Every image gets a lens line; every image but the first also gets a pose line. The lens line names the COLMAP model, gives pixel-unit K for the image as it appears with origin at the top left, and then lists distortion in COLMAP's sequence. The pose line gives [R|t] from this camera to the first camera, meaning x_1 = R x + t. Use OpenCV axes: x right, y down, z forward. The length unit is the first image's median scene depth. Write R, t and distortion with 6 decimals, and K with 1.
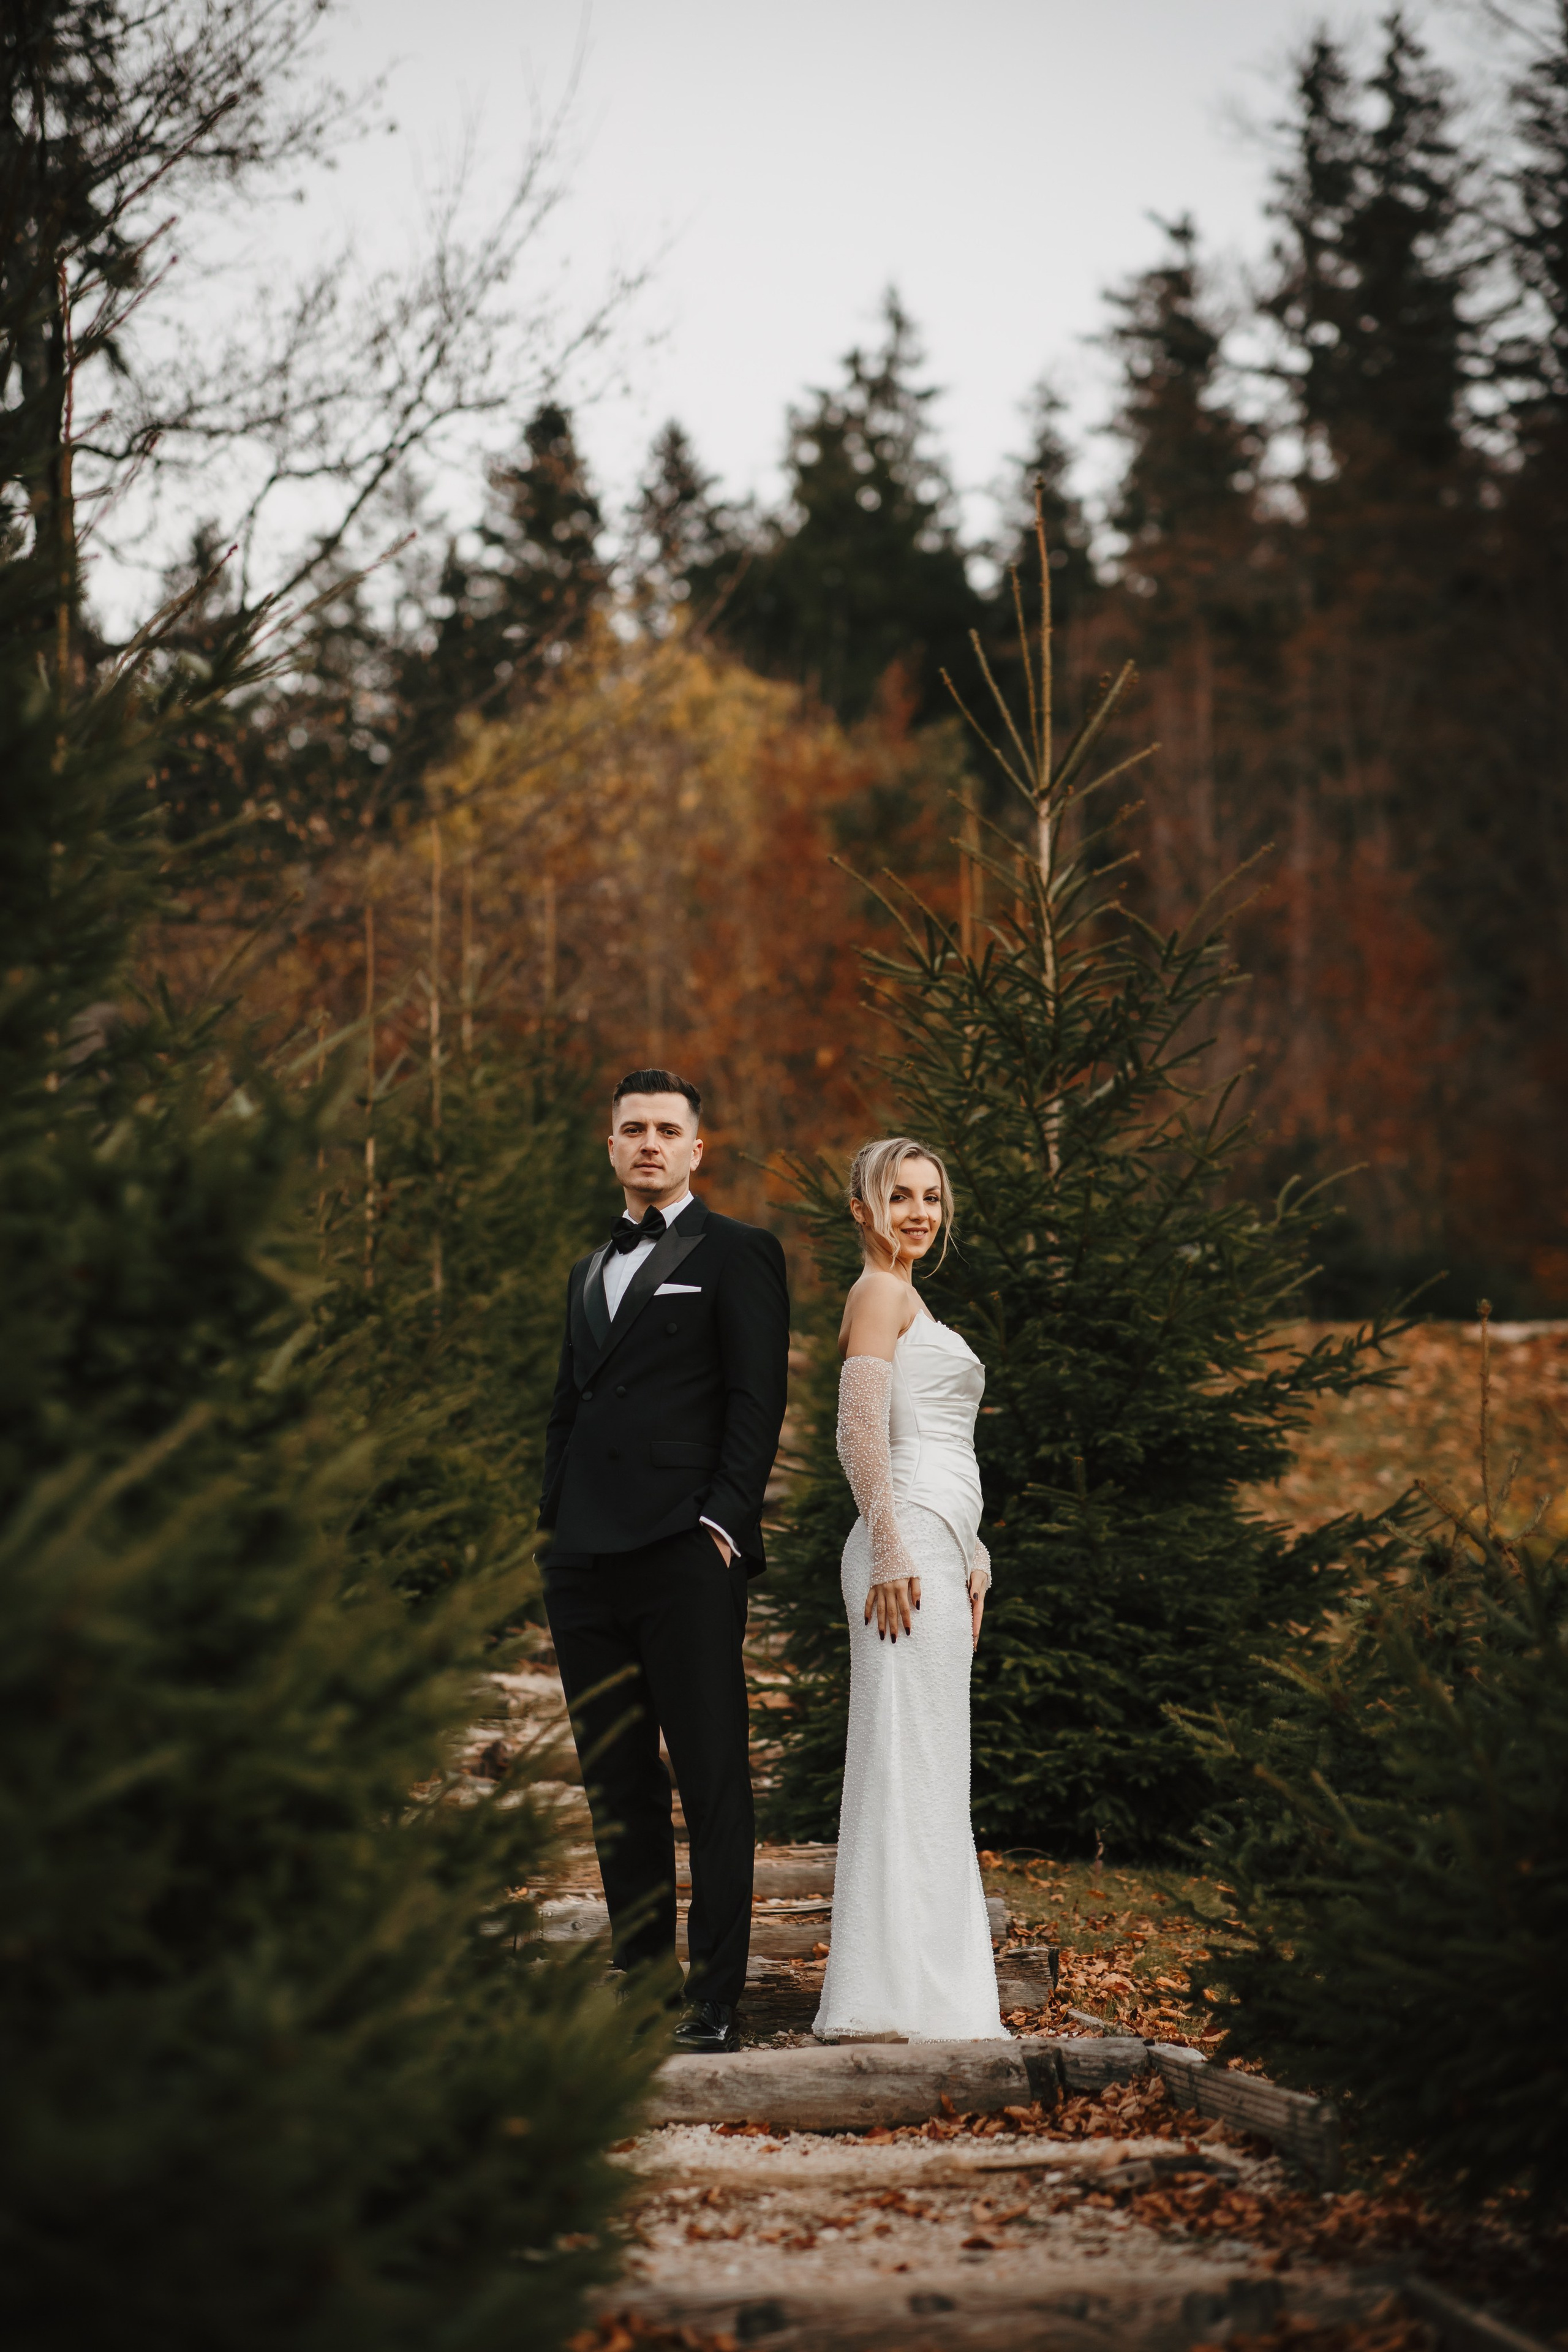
lens RADIAL K [[5595.5, 0, 728.2], [0, 5595.5, 1169.1], [0, 0, 1]] dist [0.092443, 0.448042]
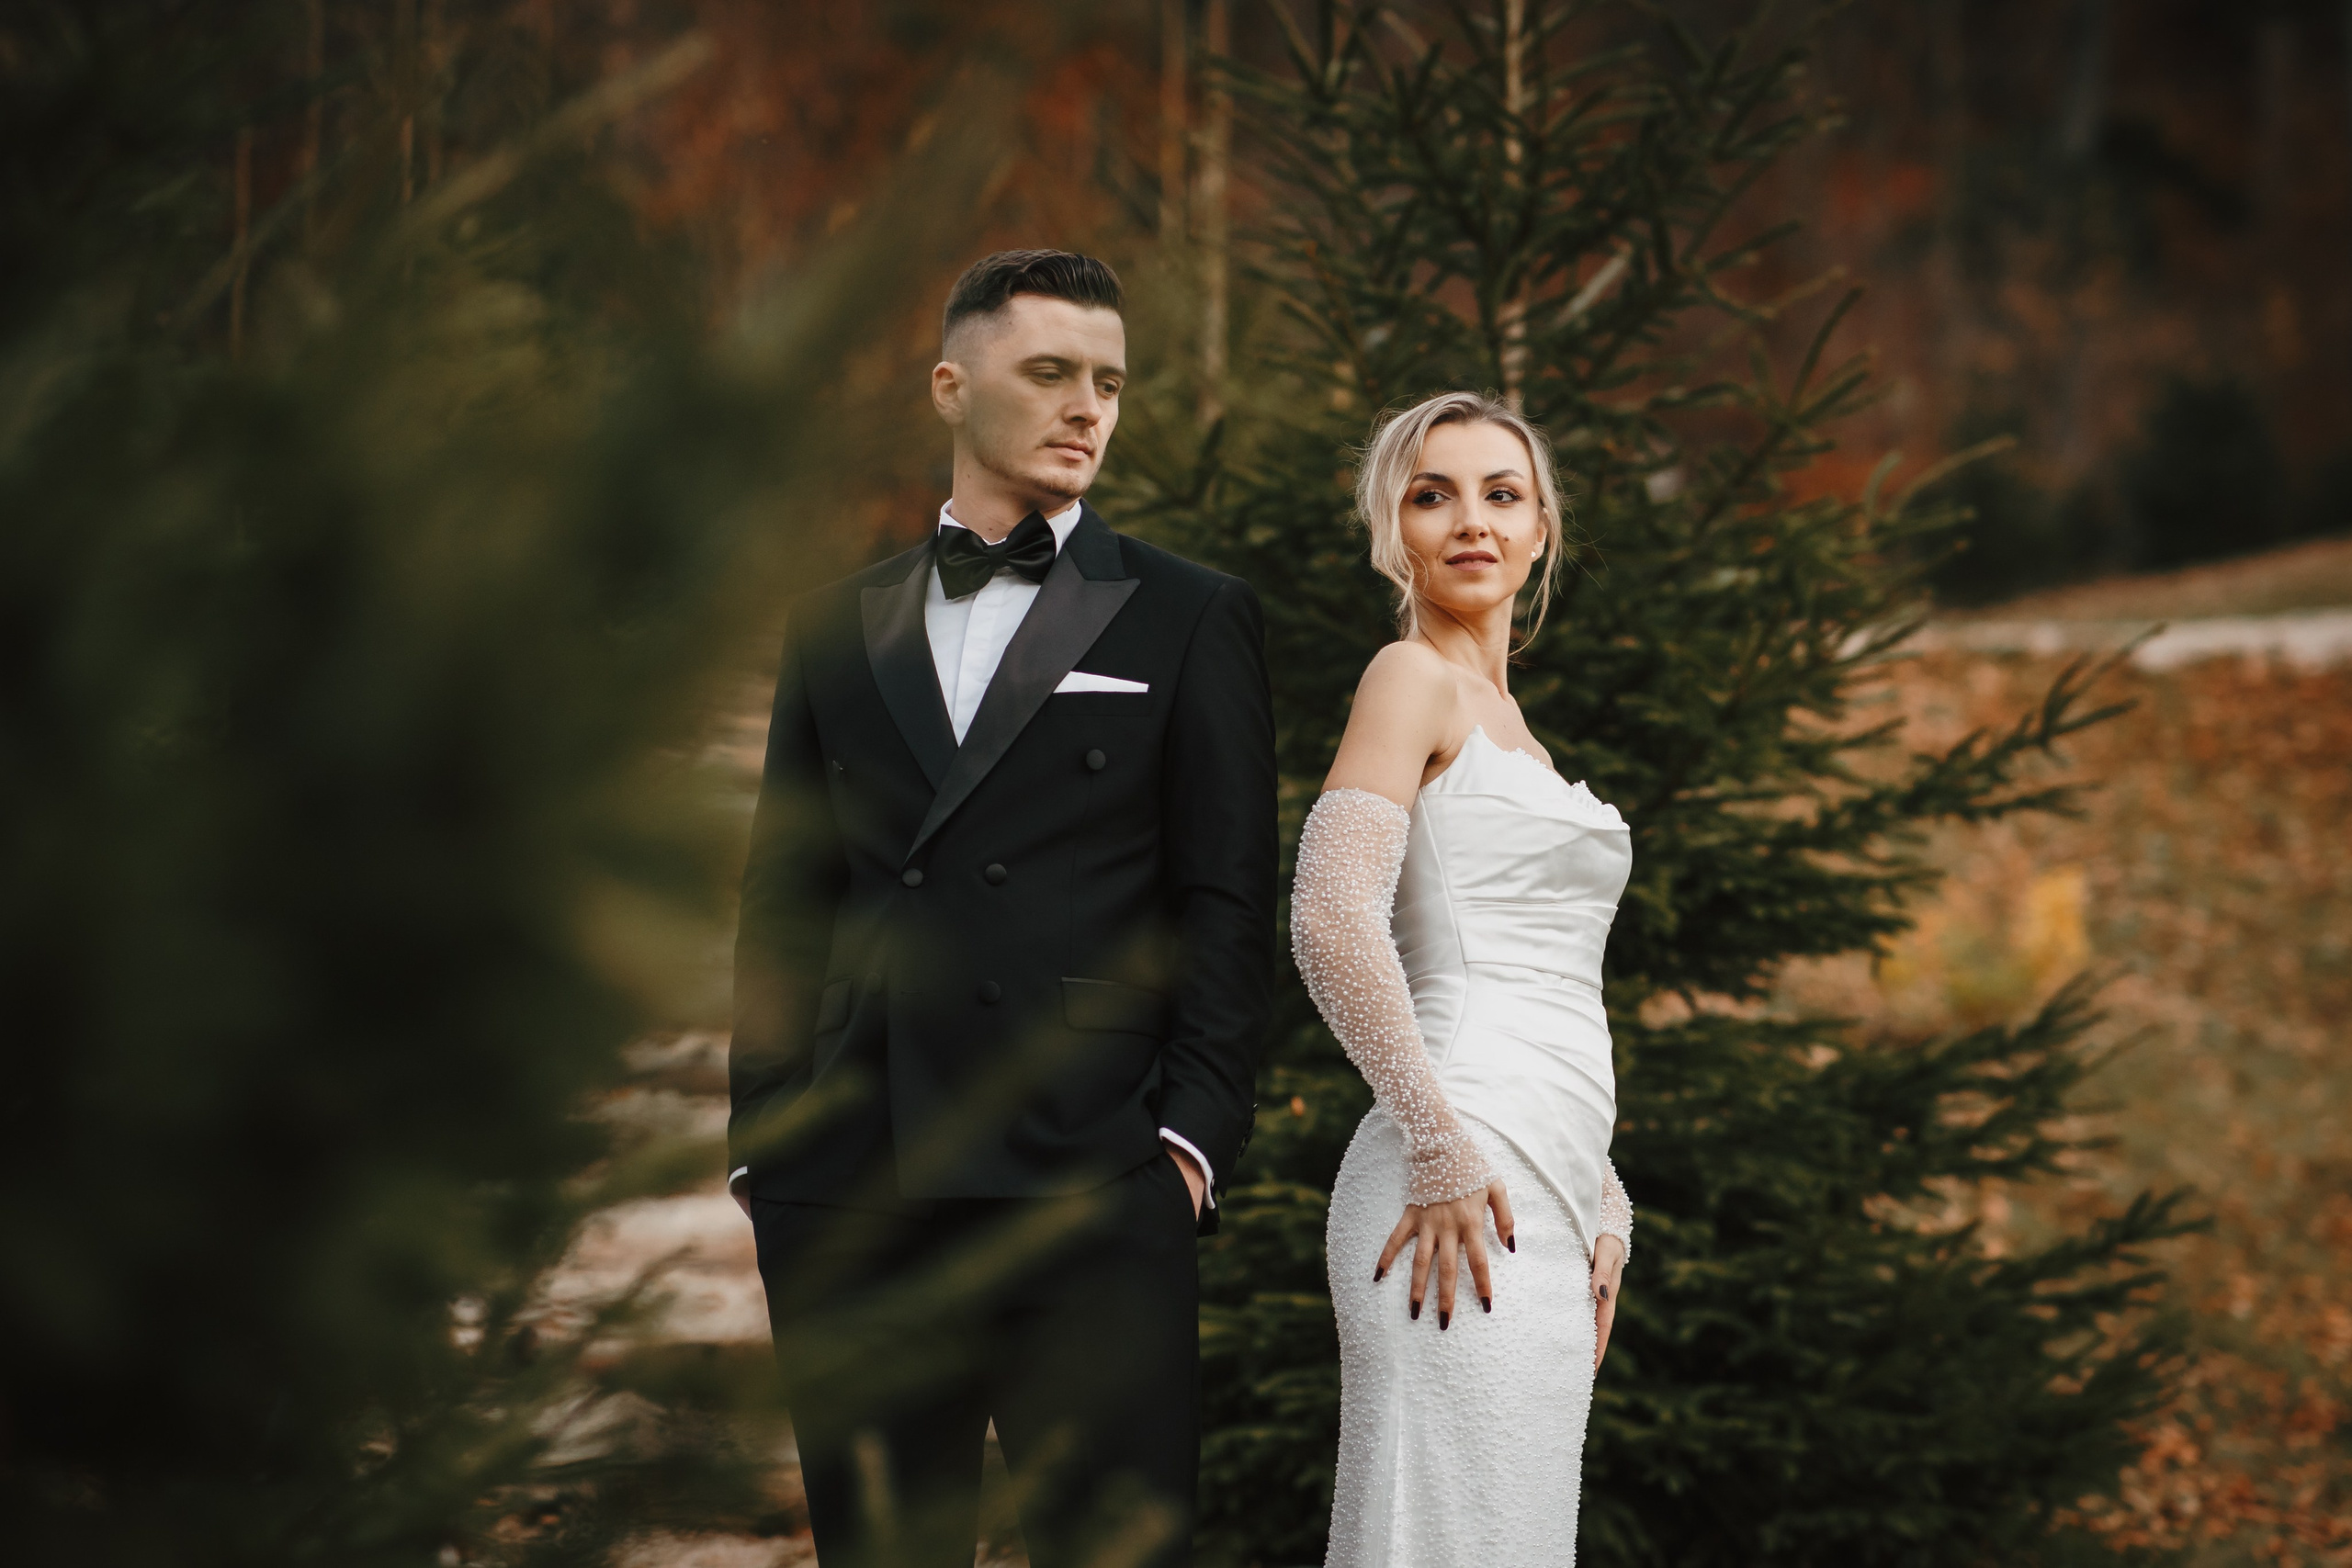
lens RADIAL K [[5877.6, 0, 1083.6], [0, 5877.6, 744.3], [0, 0, 1]] dist [0.089898, 0.436834]
pose [[0.995027, 0.032609, 0.094120, -0.047593], [-0.038952, 0.997035, 0.066362, -0.006764], [-0.091677, -0.069698, 0.993347, 0.390146]]
